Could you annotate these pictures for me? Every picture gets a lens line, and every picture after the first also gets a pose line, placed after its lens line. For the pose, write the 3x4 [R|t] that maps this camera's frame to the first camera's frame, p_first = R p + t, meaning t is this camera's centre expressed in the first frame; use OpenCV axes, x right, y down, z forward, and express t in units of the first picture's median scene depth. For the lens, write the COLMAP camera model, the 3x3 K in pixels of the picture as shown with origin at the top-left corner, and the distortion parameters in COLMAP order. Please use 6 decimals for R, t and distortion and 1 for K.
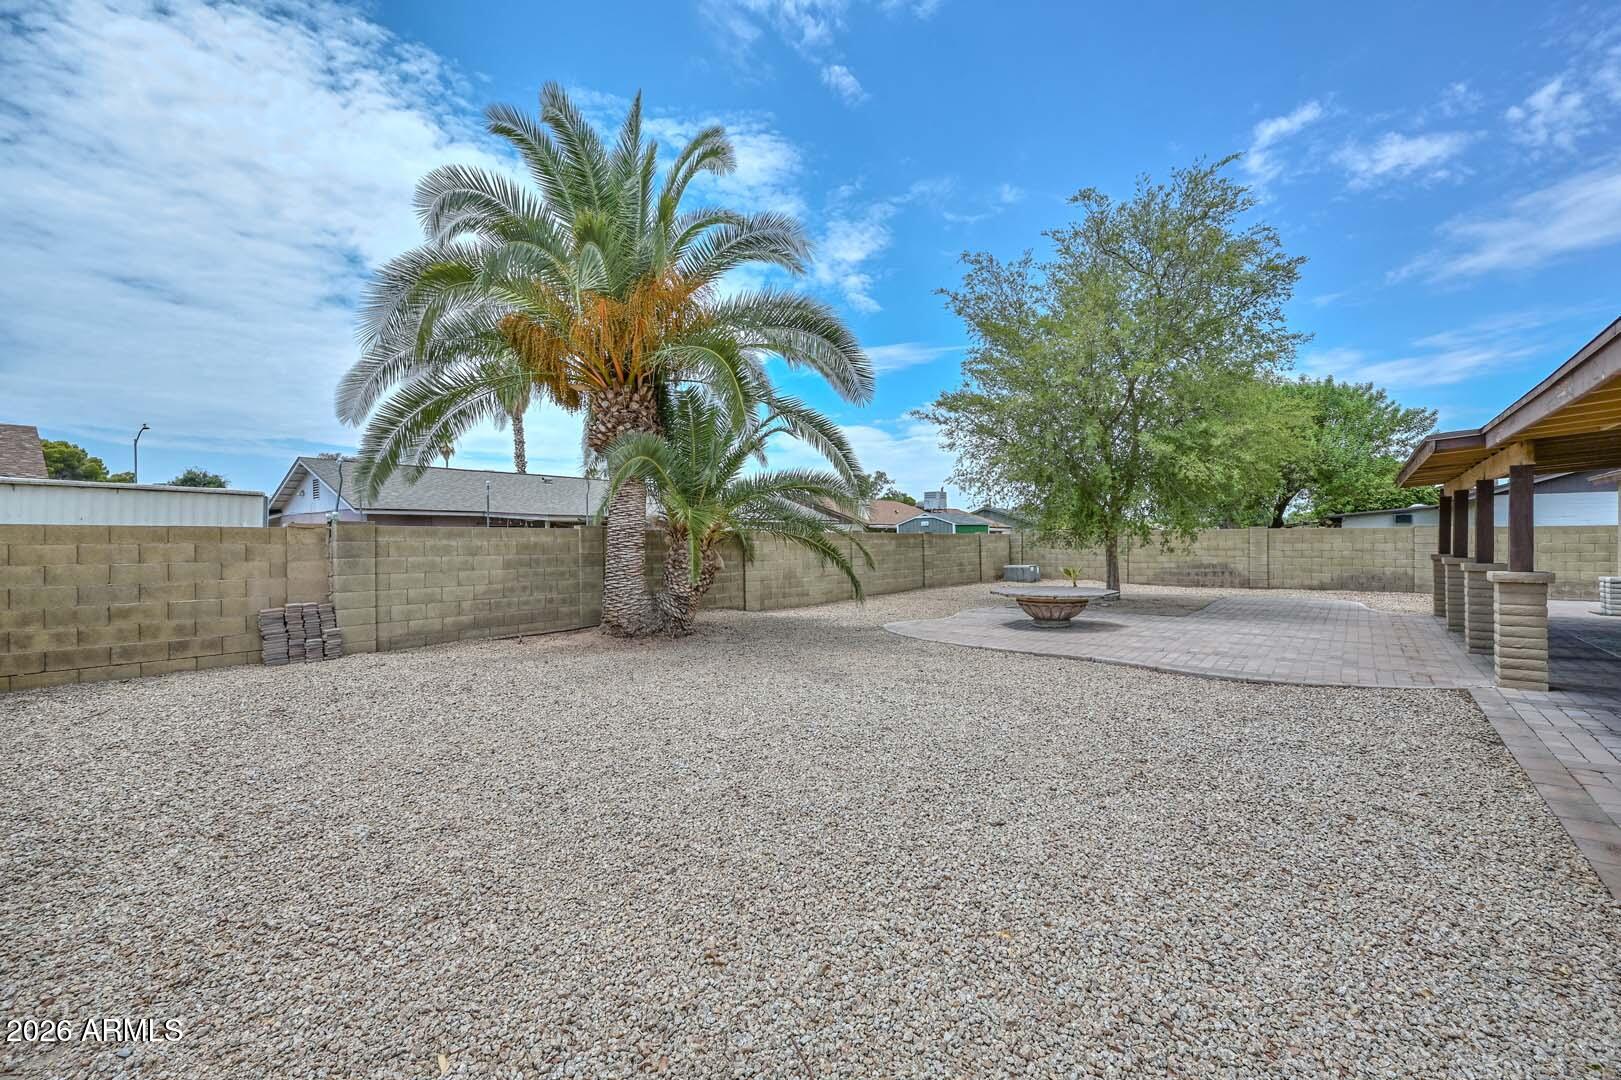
lens RADIAL K [[674.2, 0, 807.8], [0, 674.2, 538.2], [0, 0, 1]] dist [0.011766, 0.000144]
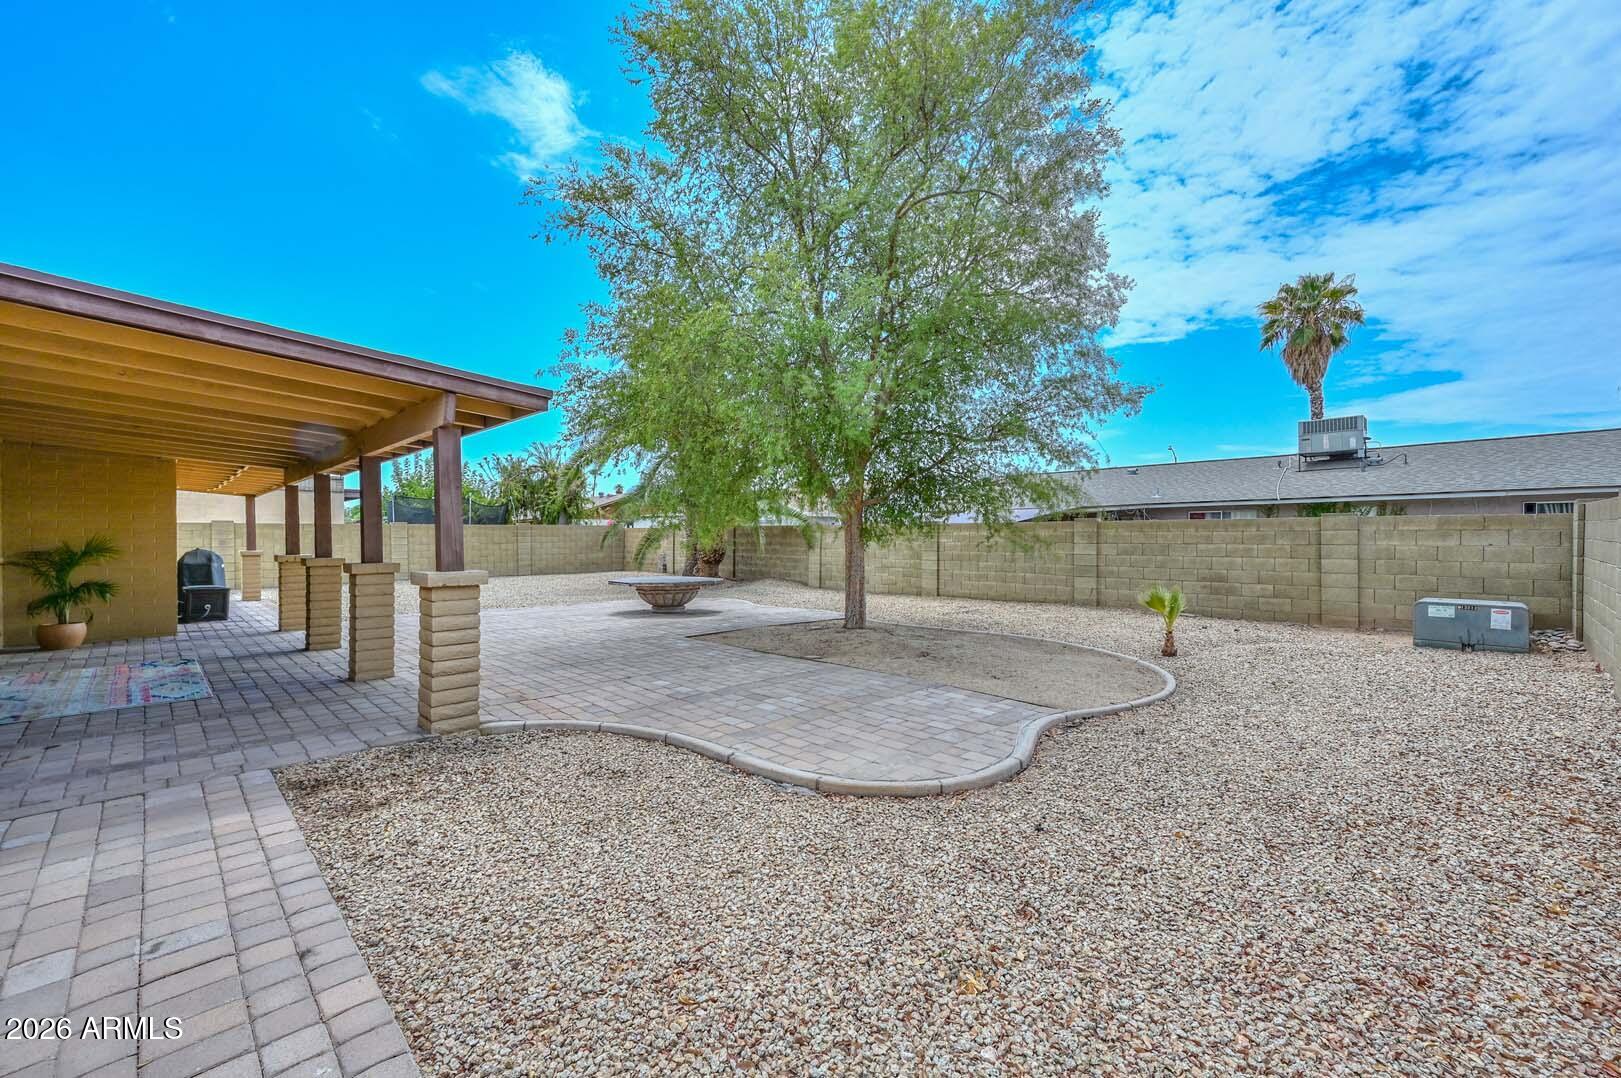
lens RADIAL K [[650.0, 0, 804.2], [0, 650.0, 541.2], [0, 0, 1]] dist [0.016043, 0.000075]
pose [[-0.106696, 0.016531, -0.994154, 0.880419], [0.005649, 0.999856, 0.016020, -0.000060], [0.994276, -0.003906, -0.106774, 0.845677]]
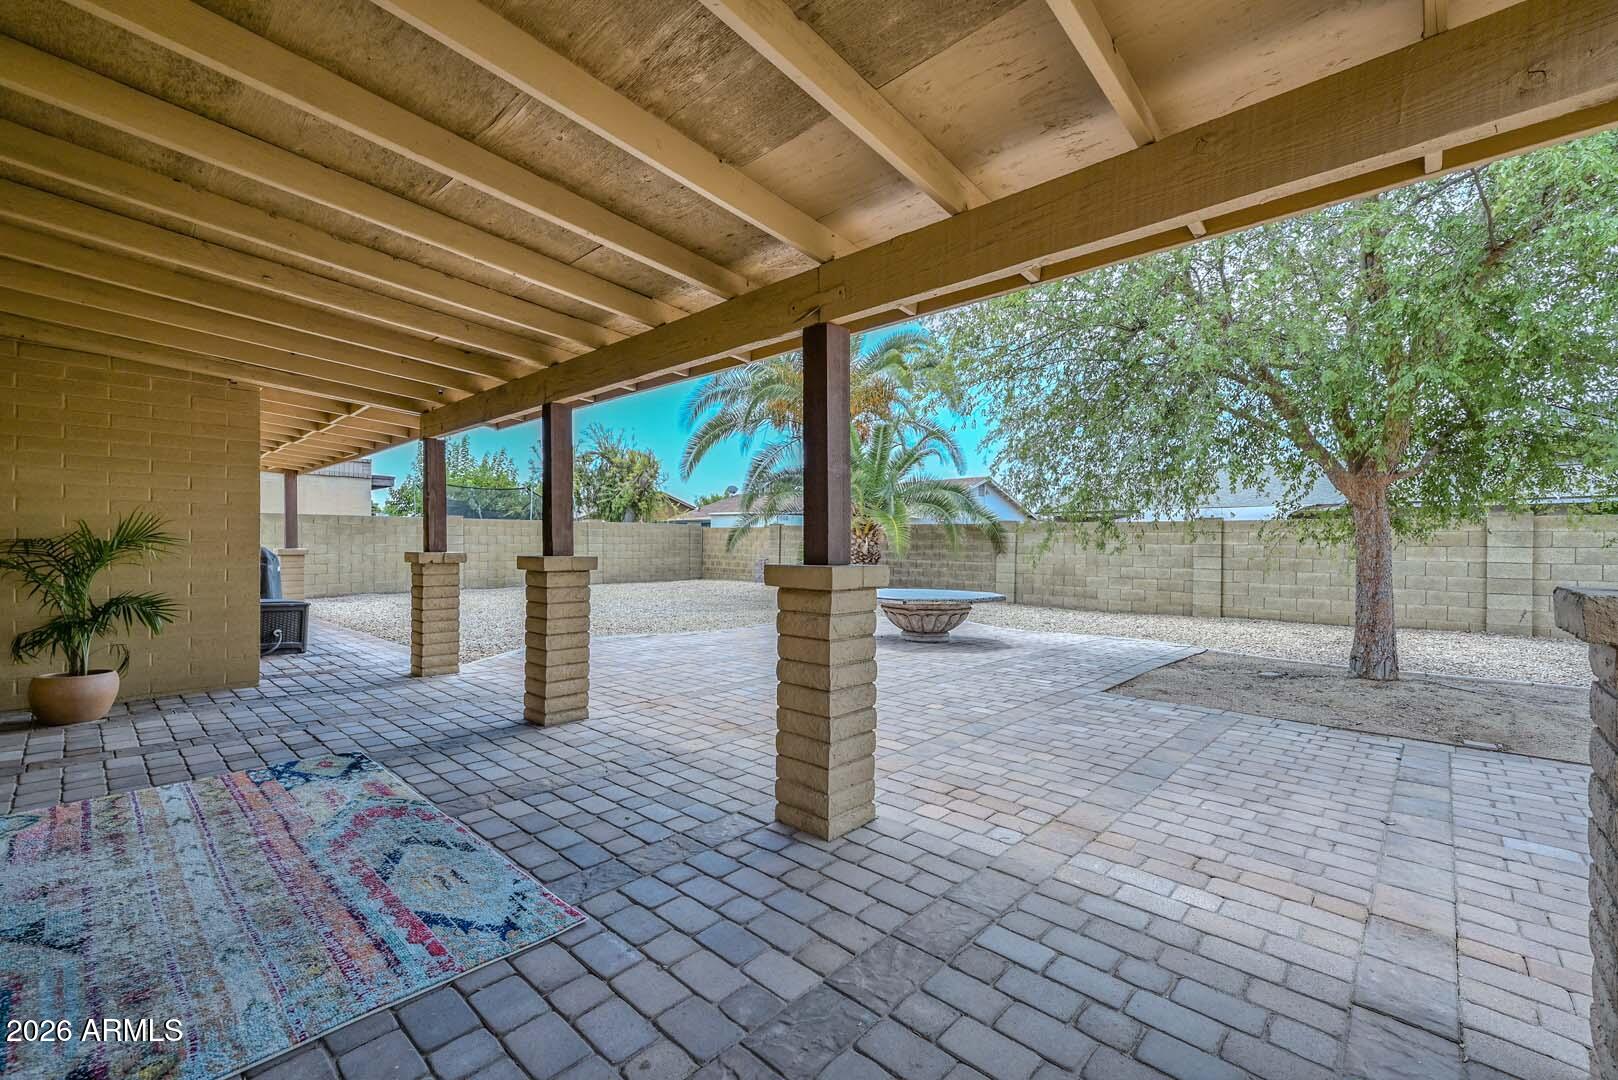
lens RADIAL K [[673.0, 0, 806.3], [0, 673.0, 538.2], [0, 0, 1]] dist [0.011766, 0.000144]
pose [[-0.073390, 0.000127, -0.997303, 0.720154], [-0.004021, 0.999992, 0.000423, 0.009525], [0.997295, 0.004041, -0.073388, 0.587409]]
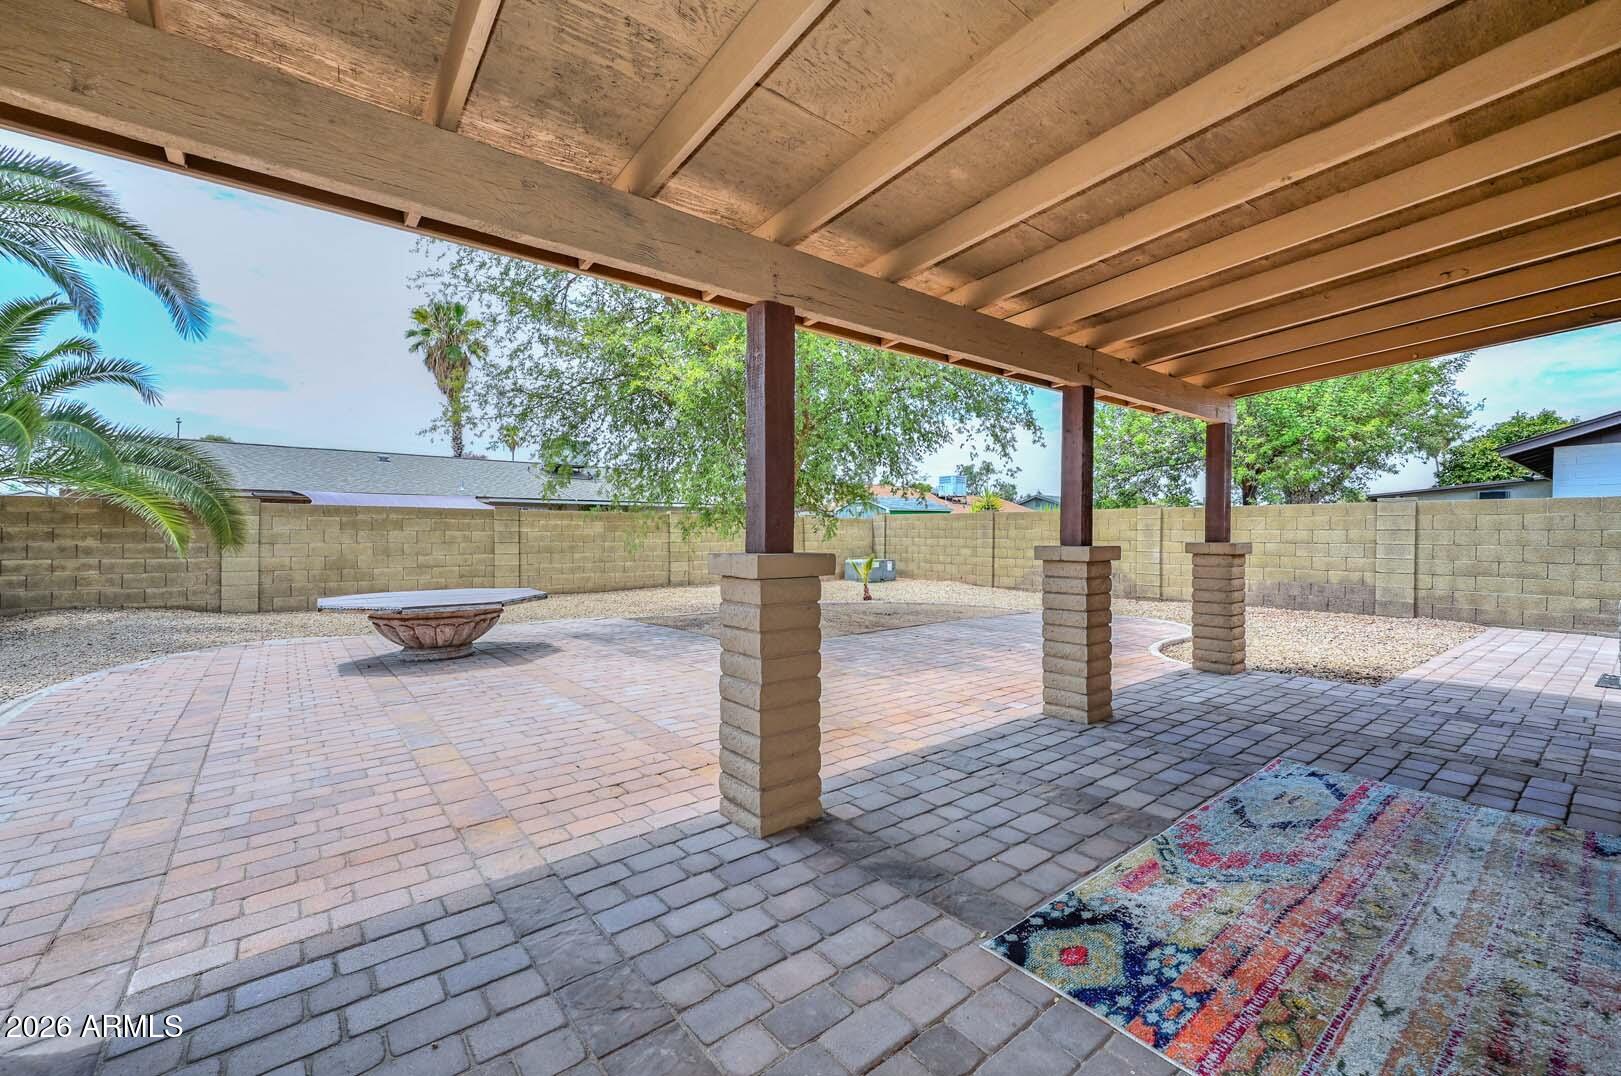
lens RADIAL K [[674.2, 0, 807.8], [0, 674.2, 536.2], [0, 0, 1]] dist [0.011766, 0.000144]
pose [[0.978111, 0.009908, -0.207848, 0.503531], [-0.008824, 0.999942, 0.006140, 0.012312], [0.207897, -0.004171, 0.978142, 0.310080]]
